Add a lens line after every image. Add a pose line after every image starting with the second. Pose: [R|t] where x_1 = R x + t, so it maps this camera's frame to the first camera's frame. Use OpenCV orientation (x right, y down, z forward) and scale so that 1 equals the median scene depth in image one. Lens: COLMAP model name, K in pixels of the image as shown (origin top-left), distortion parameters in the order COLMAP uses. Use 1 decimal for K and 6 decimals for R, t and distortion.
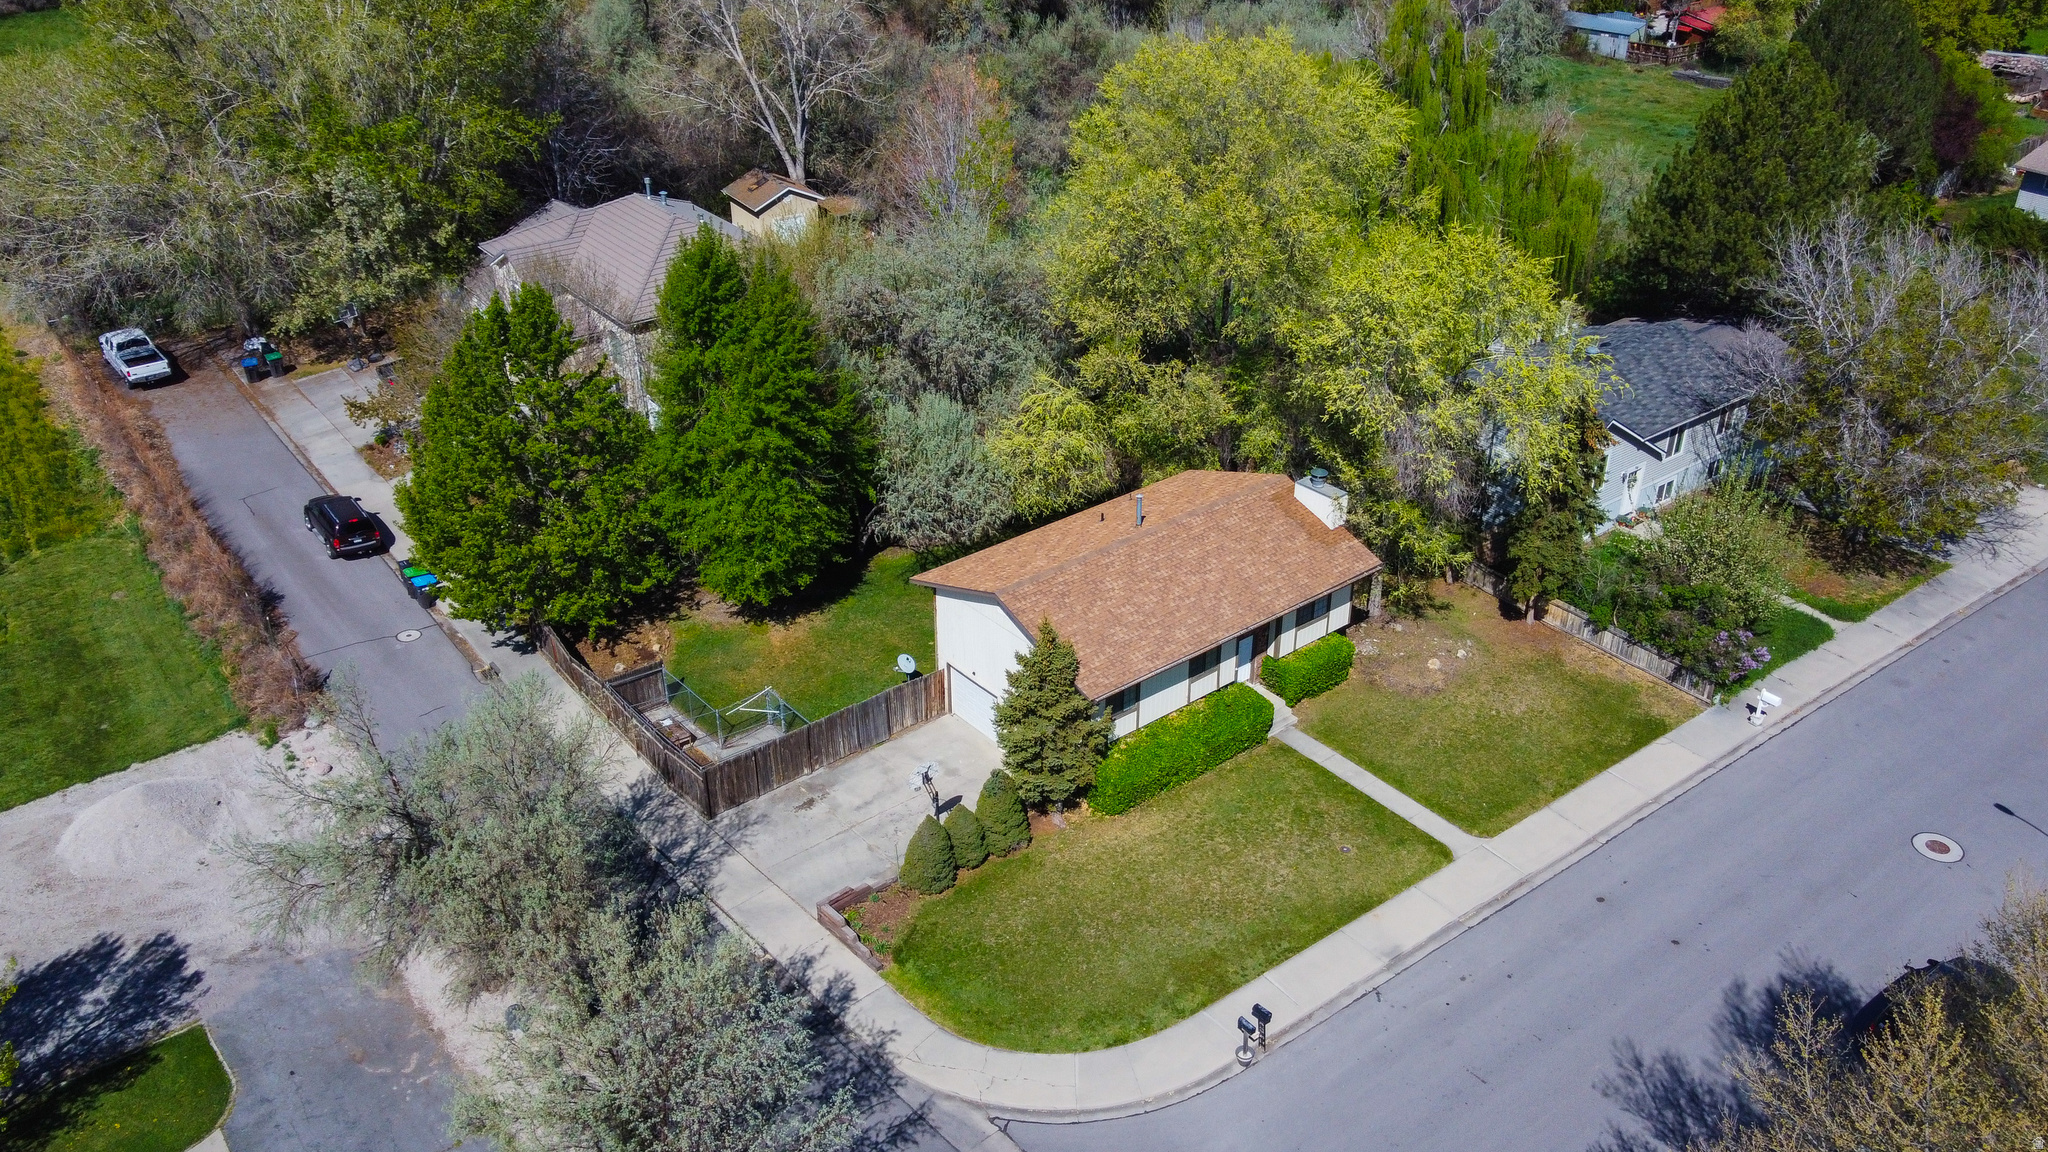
lens RADIAL K [[1610.1, 0, 1020.1], [0, 1610.1, 584.7], [0, 0, 1]] dist [-0.007728, 0.085281]
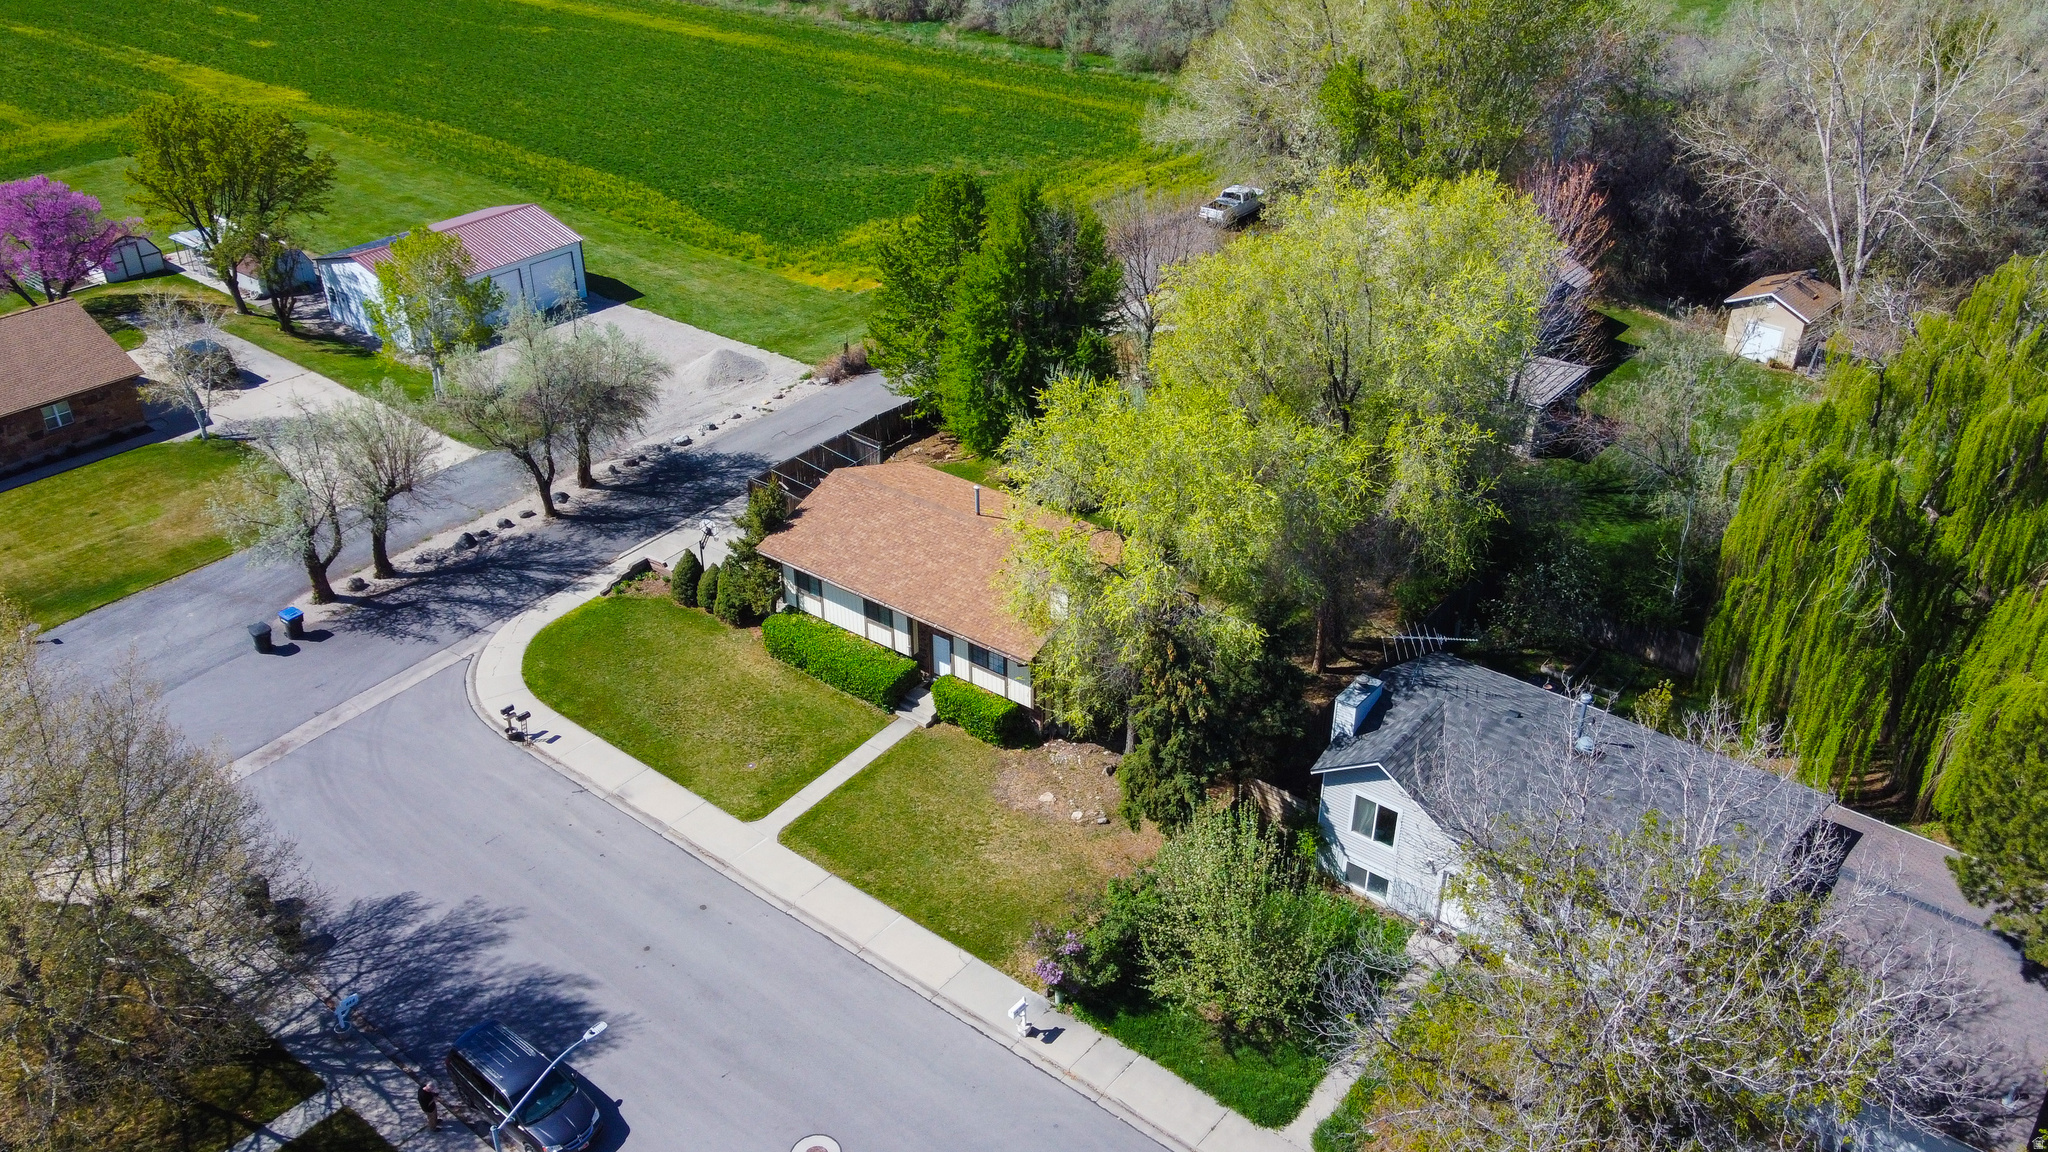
lens RADIAL K [[1572.9, 0, 1023.2], [0, 1572.9, 586.6], [0, 0, 1]] dist [0.000692, 0.034761]
pose [[0.247837, 0.504959, -0.826797, 1.120781], [-0.484364, 0.803688, 0.345654, -0.431068], [0.839028, 0.314805, 0.443767, 0.600151]]
